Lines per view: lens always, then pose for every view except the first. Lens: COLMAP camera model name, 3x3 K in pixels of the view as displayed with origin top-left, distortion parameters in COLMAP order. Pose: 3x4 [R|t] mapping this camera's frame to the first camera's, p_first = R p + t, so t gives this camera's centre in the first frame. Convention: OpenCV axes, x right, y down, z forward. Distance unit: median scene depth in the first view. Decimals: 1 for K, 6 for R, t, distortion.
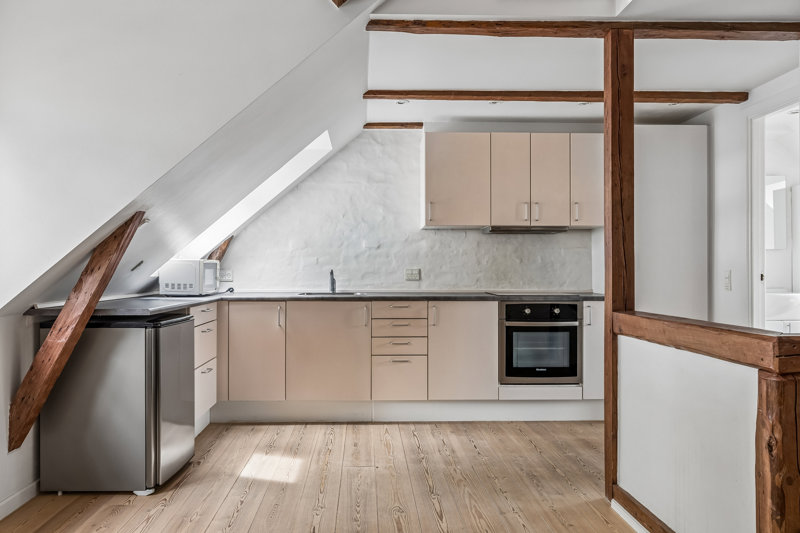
lens RADIAL K [[566.9, 0, 377.2], [0, 566.9, 267.9], [0, 0, 1]] dist [0.001916, 0.001150]
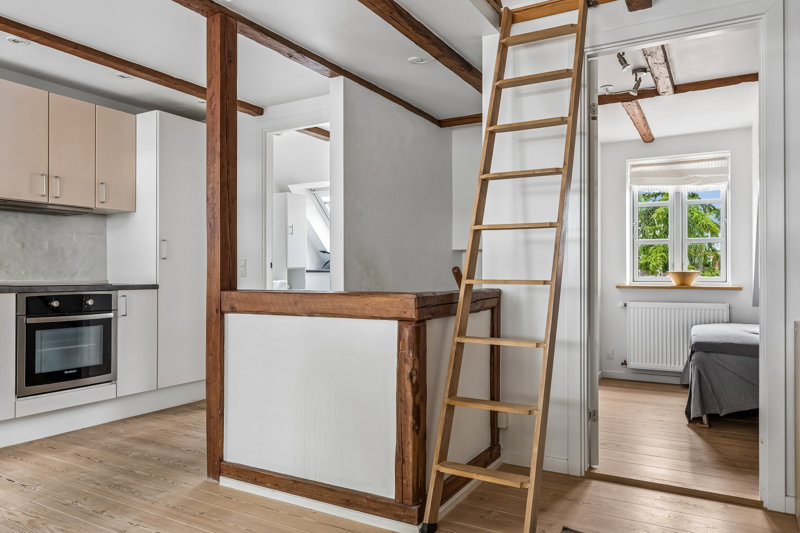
lens RADIAL K [[566.9, 0, 400.8], [0, 566.9, 267.4], [0, 0, 1]] dist [0.001916, 0.001150]
pose [[0.522276, 0.009949, 0.852718, -0.199208], [-0.003988, 0.999950, -0.009225, 0.030619], [-0.852767, 0.001417, 0.522290, 0.140434]]
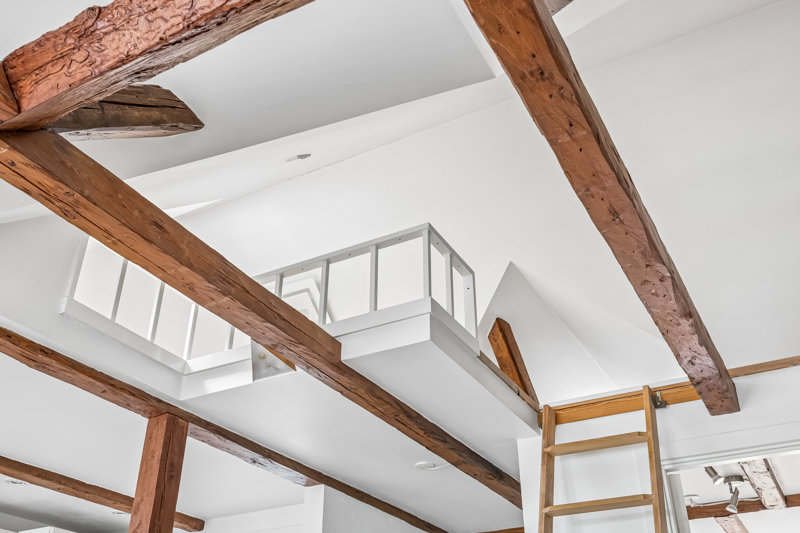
lens RADIAL K [[784.9, 0, 400.7], [0, 784.9, 263.9], [0, 0, 1]] dist [0.005827, 0.000000]
pose [[0.508410, 0.454667, 0.731299, -0.205752], [-0.004382, 0.850601, -0.525794, -0.028450], [-0.861104, 0.264114, 0.434446, 0.159995]]
